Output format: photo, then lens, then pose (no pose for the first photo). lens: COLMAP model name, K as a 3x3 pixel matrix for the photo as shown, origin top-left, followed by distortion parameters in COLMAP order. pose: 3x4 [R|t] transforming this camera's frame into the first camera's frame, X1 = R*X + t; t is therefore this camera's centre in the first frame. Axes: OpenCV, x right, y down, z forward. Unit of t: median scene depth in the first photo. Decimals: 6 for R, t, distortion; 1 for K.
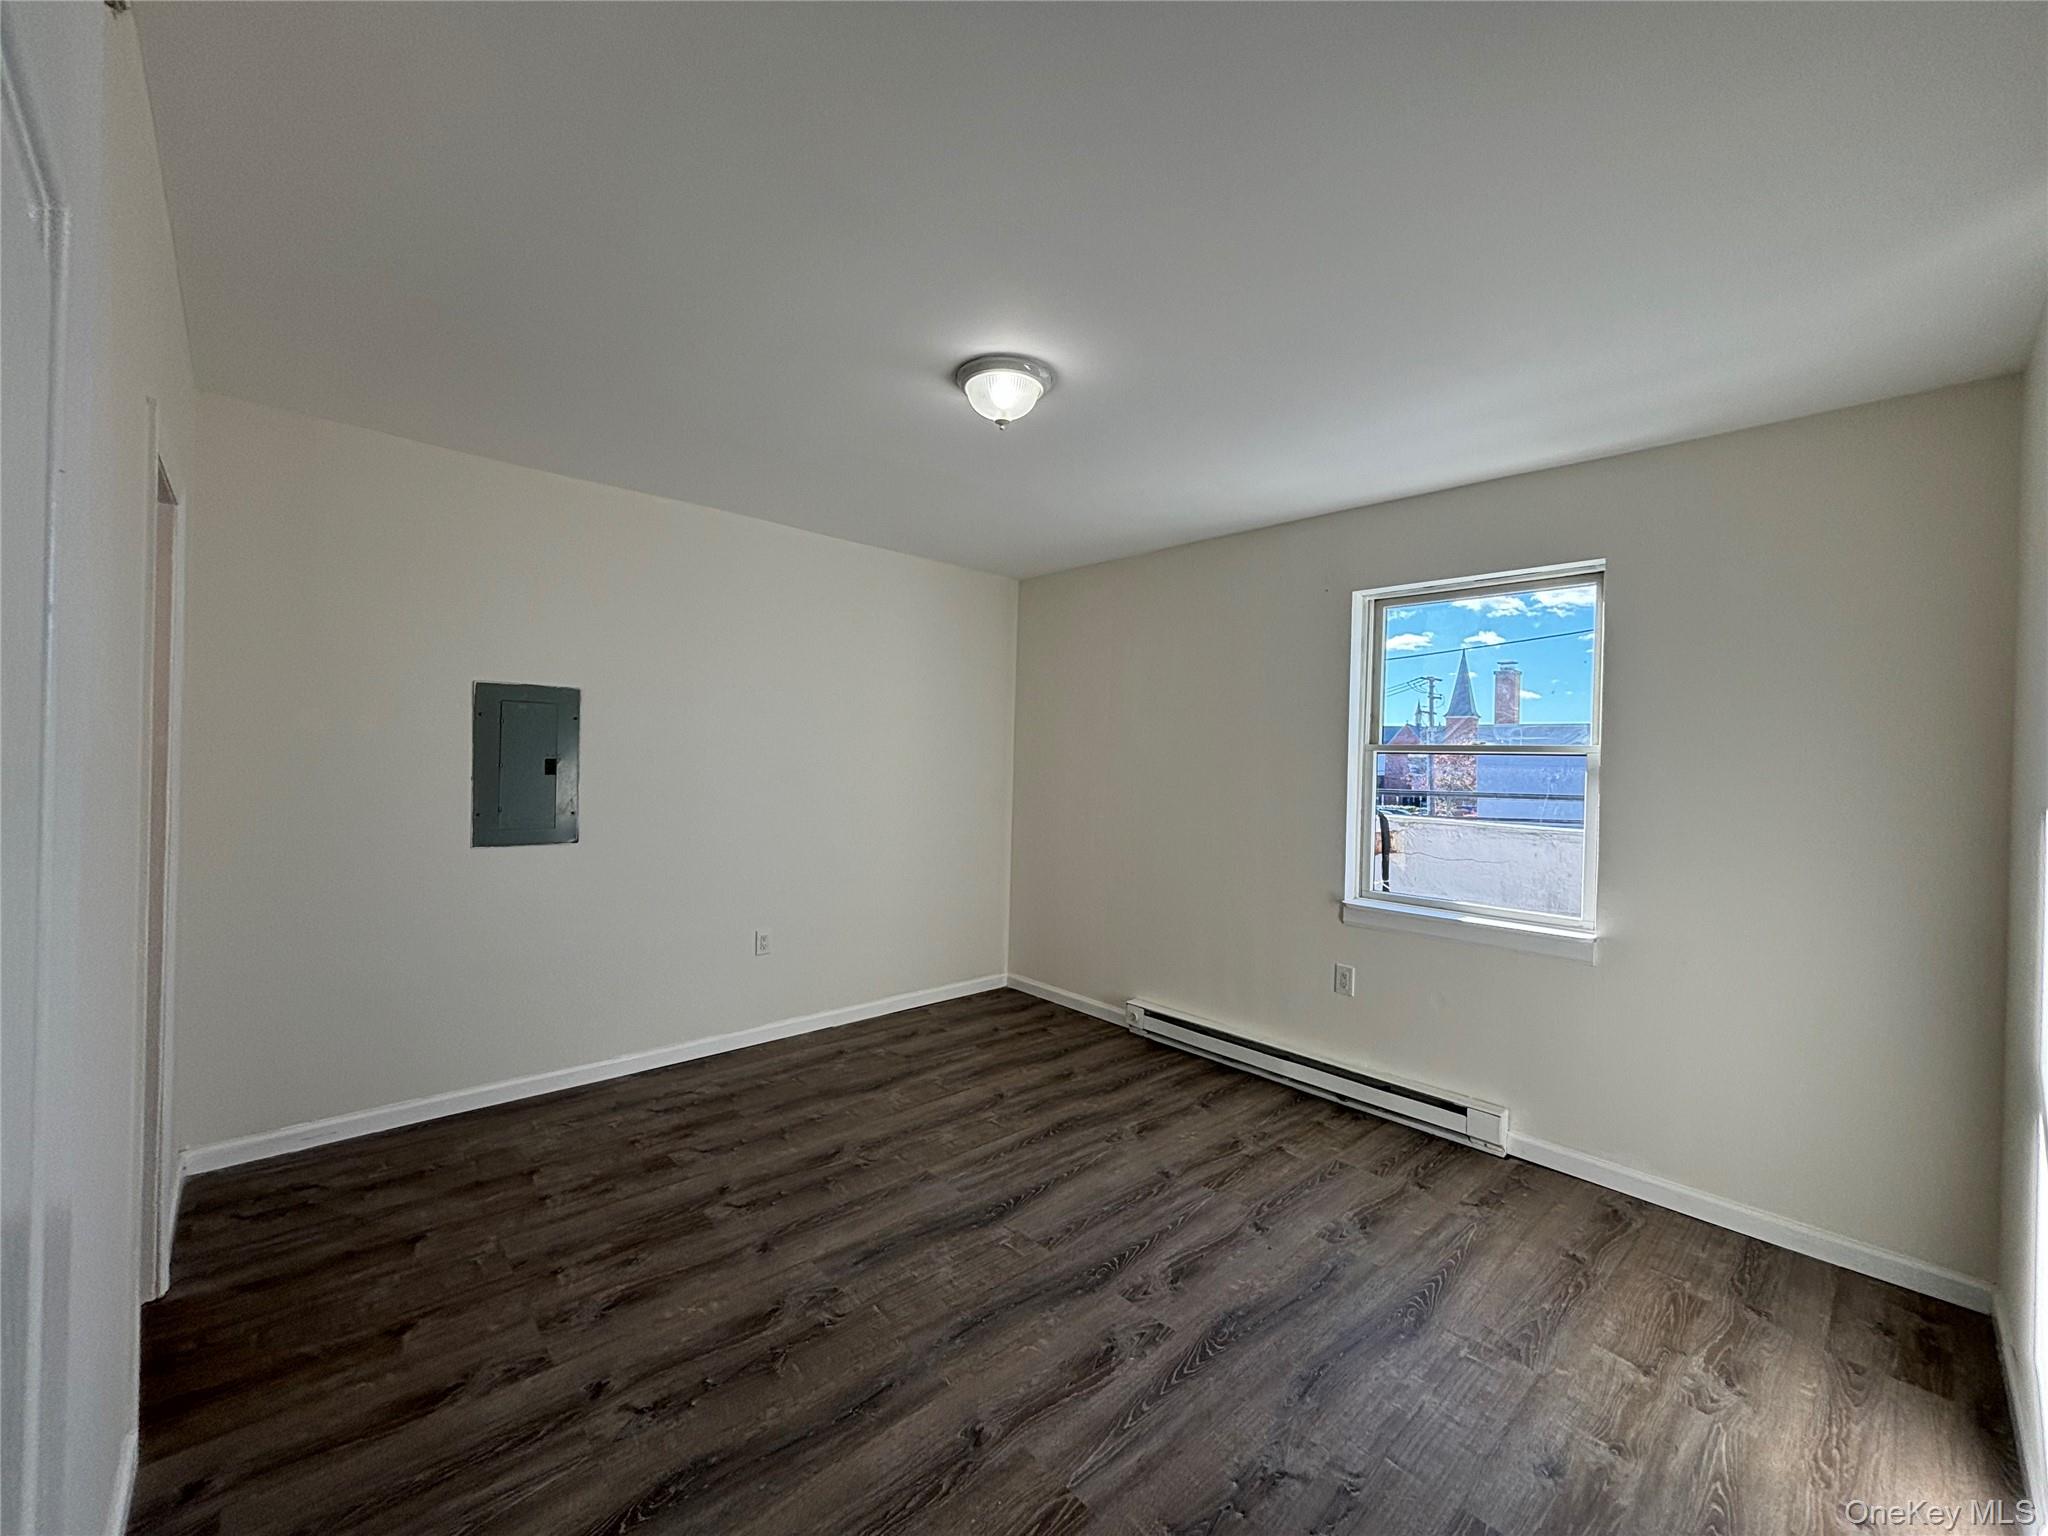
lens RADIAL K [[827.2, 0, 1026.7], [0, 827.2, 769.9], [0, 0, 1]] dist [0.004022, 0.000727]
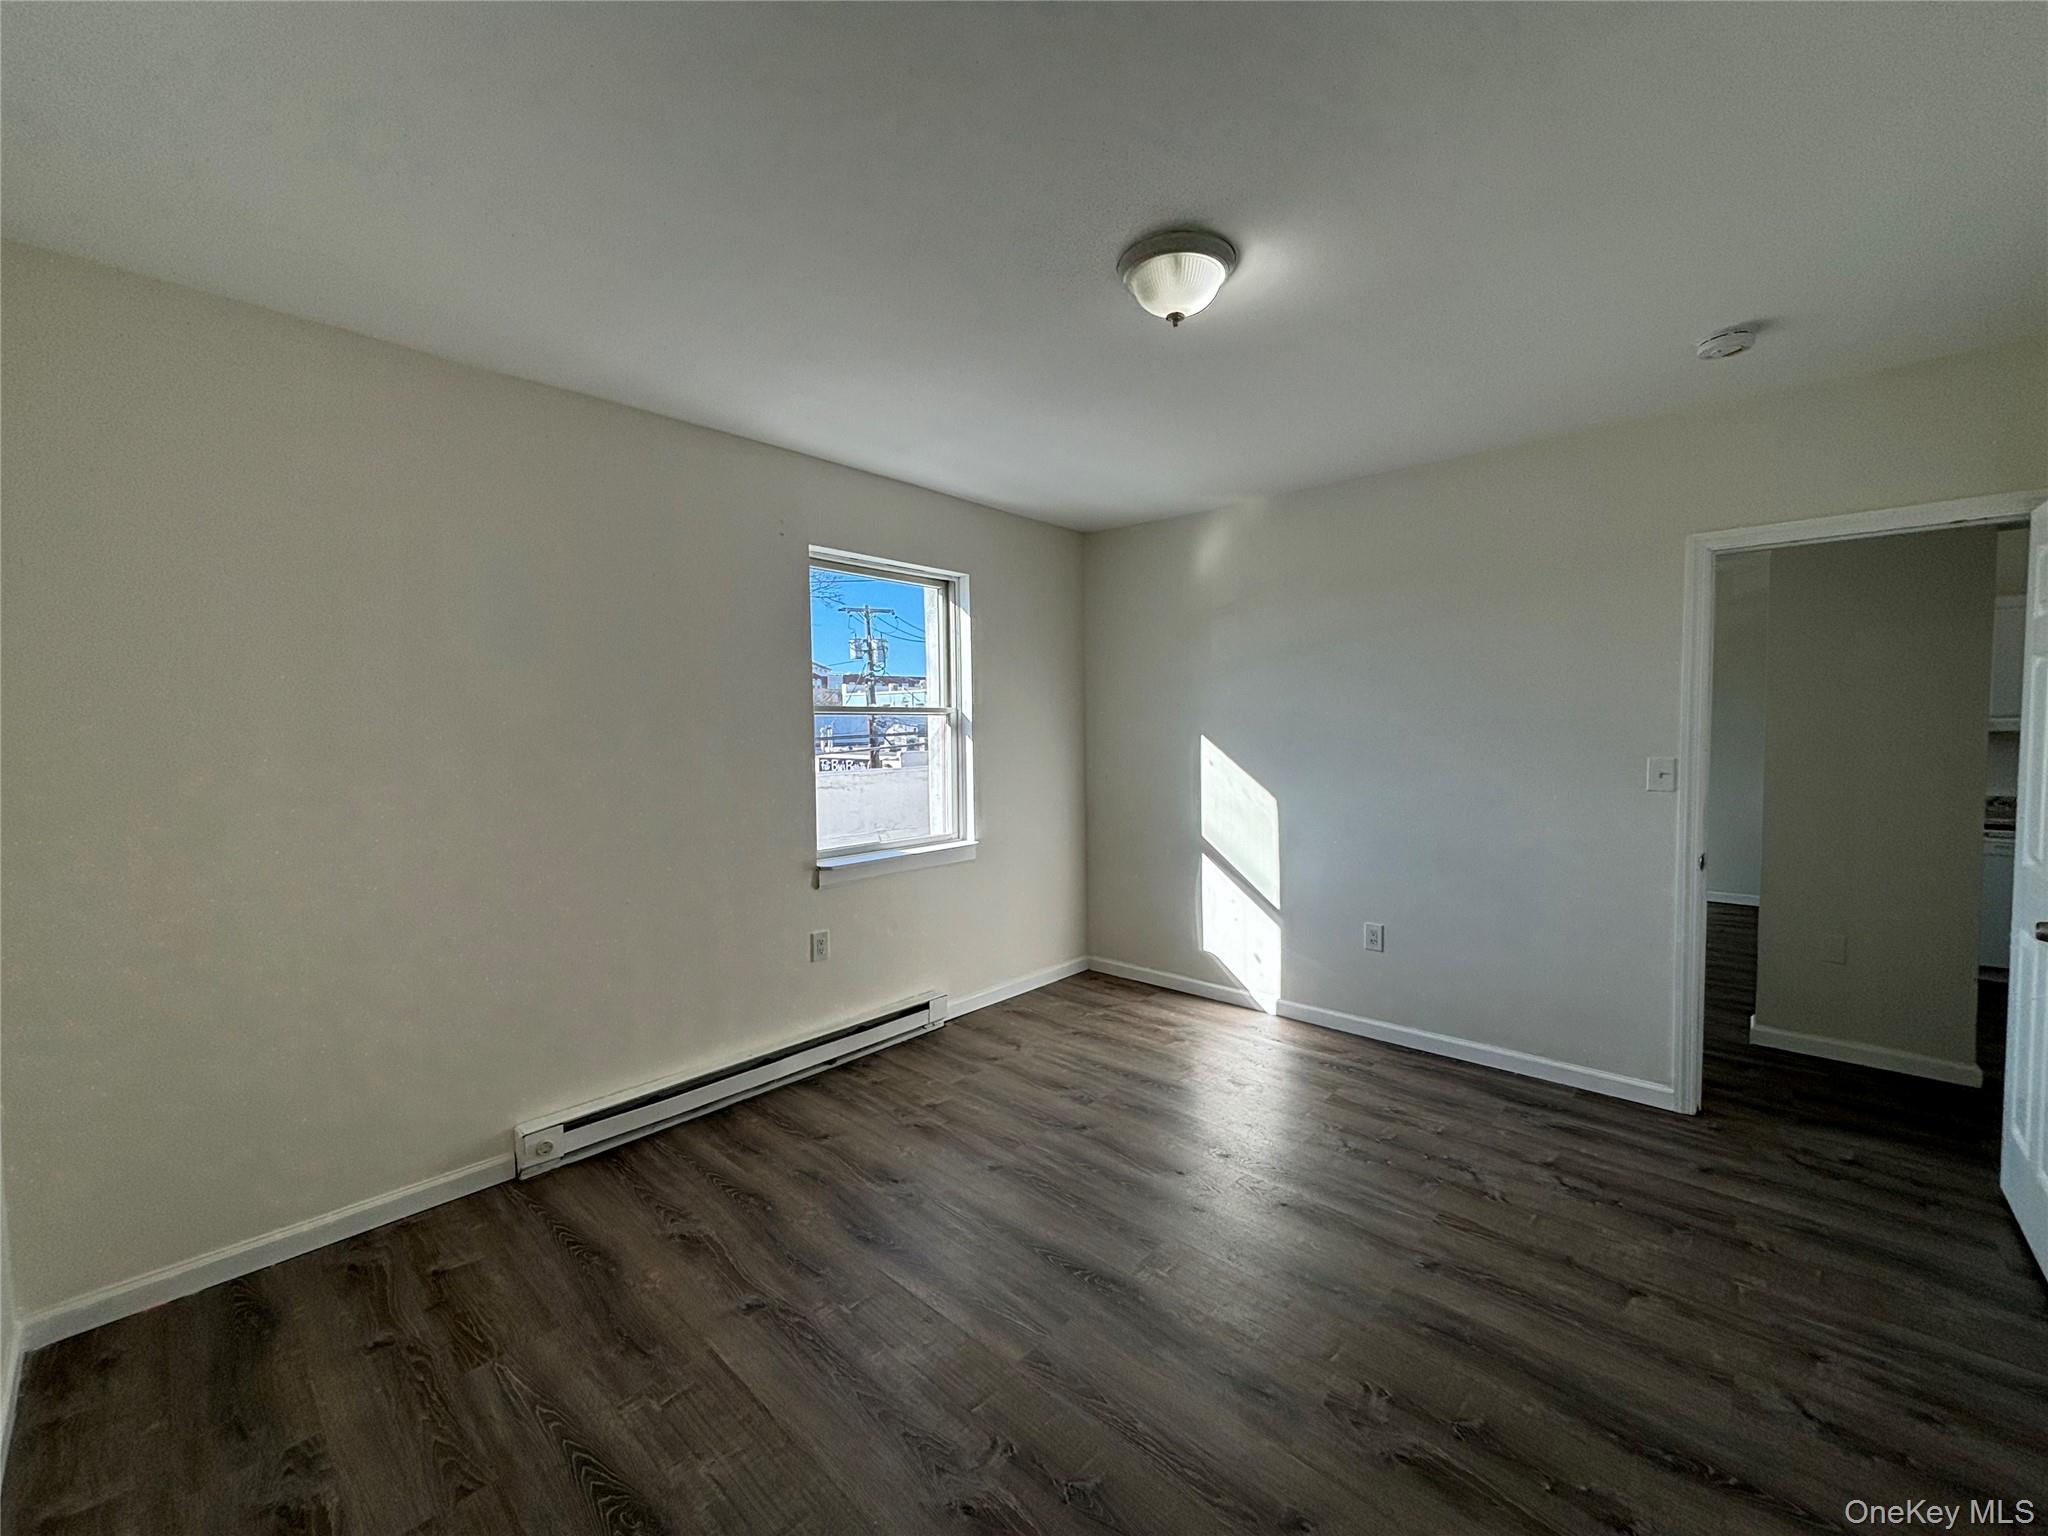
lens RADIAL K [[827.2, 0, 1021.6], [0, 827.2, 766.7], [0, 0, 1]] dist [0.004022, 0.000727]
pose [[-0.082605, -0.075020, 0.993755, -0.688413], [0.018013, 0.996887, 0.076754, -0.033001], [-0.996420, 0.024241, -0.080997, 0.973939]]
